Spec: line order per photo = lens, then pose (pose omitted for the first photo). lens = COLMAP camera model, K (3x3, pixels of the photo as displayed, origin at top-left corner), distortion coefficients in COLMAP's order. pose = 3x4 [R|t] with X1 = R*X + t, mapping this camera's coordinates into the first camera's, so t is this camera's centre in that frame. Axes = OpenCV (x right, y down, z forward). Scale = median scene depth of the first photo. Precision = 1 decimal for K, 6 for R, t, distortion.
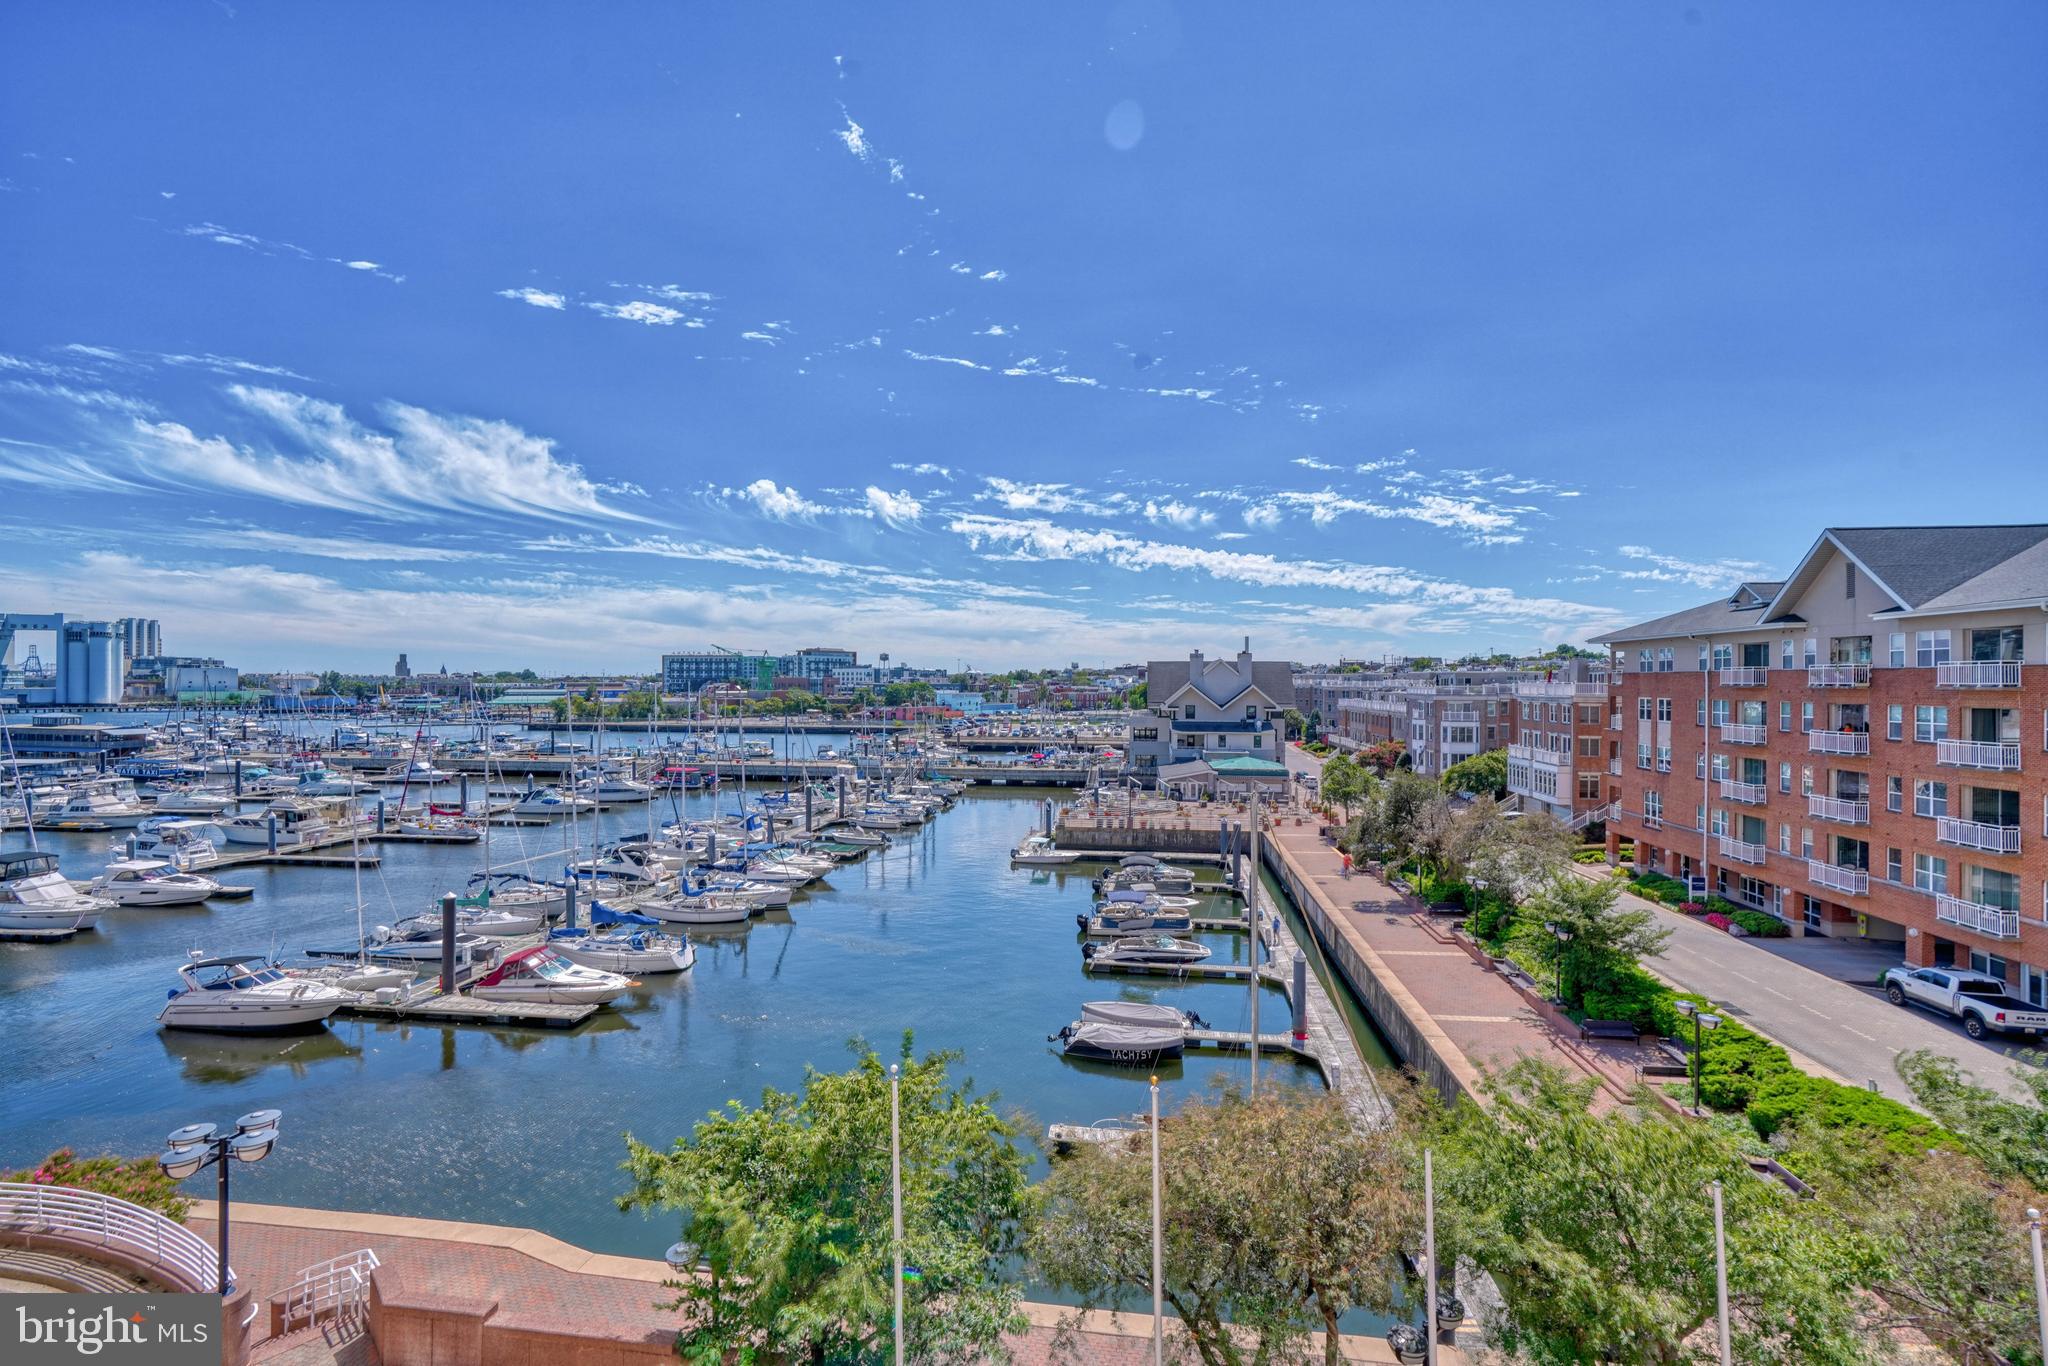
lens RADIAL K [[941.3, 0, 1007.8], [0, 941.3, 677.0], [0, 0, 1]] dist [-0.000606, 0.000444]
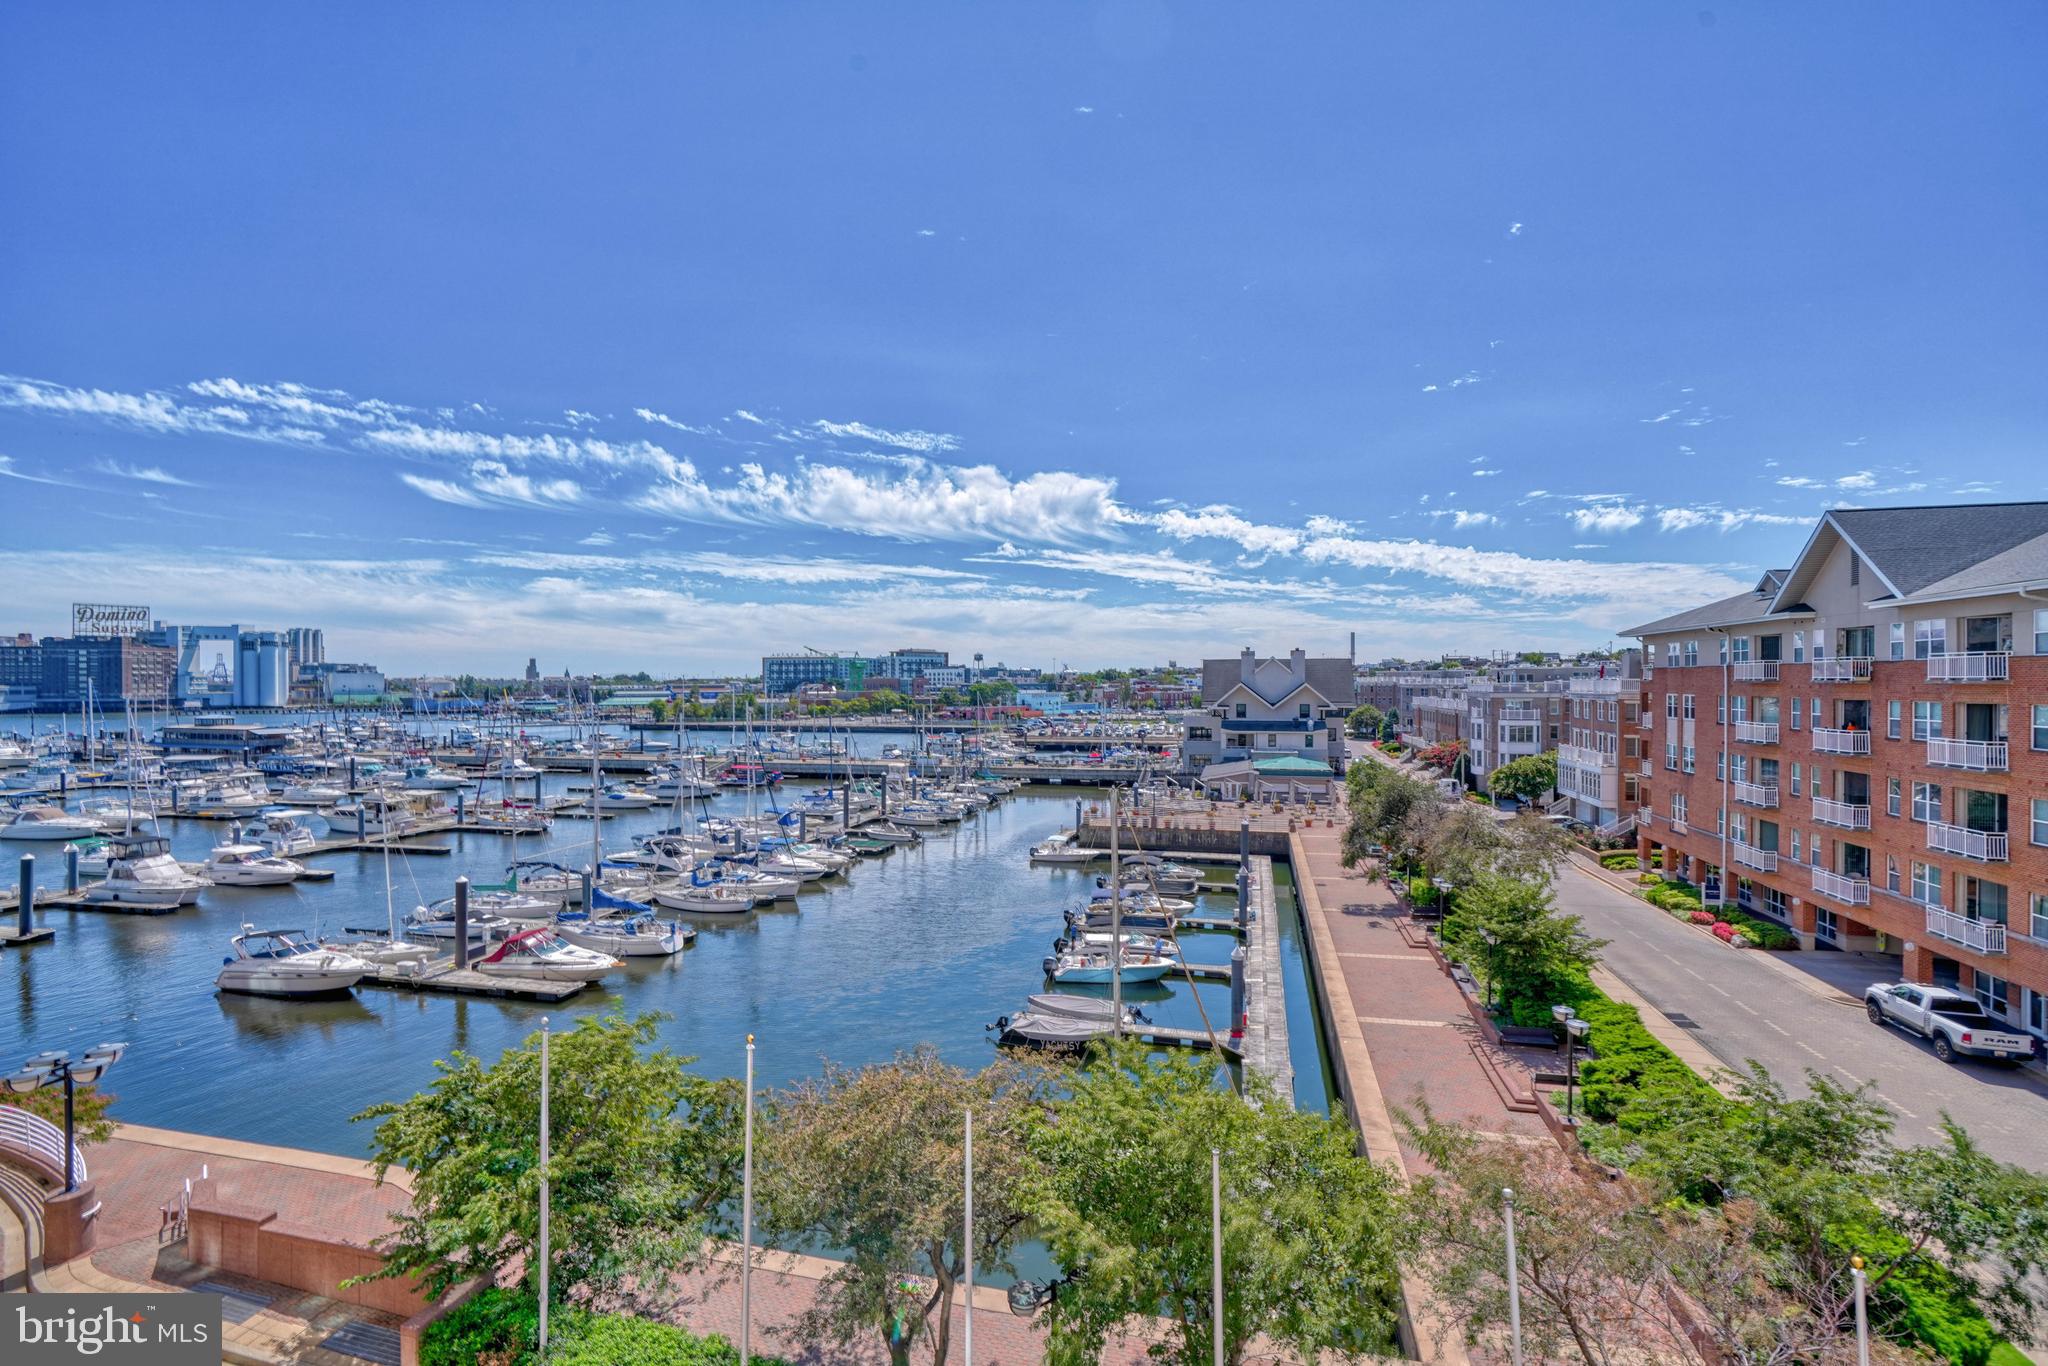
lens RADIAL K [[948.4, 0, 1007.5], [0, 948.4, 684.9], [0, 0, 1]] dist [-0.000373, 0.000346]
pose [[0.993239, -0.005727, -0.115944, 0.155884], [0.006731, 0.999943, 0.008262, 0.000526], [0.115890, -0.008986, 0.993221, -0.020438]]
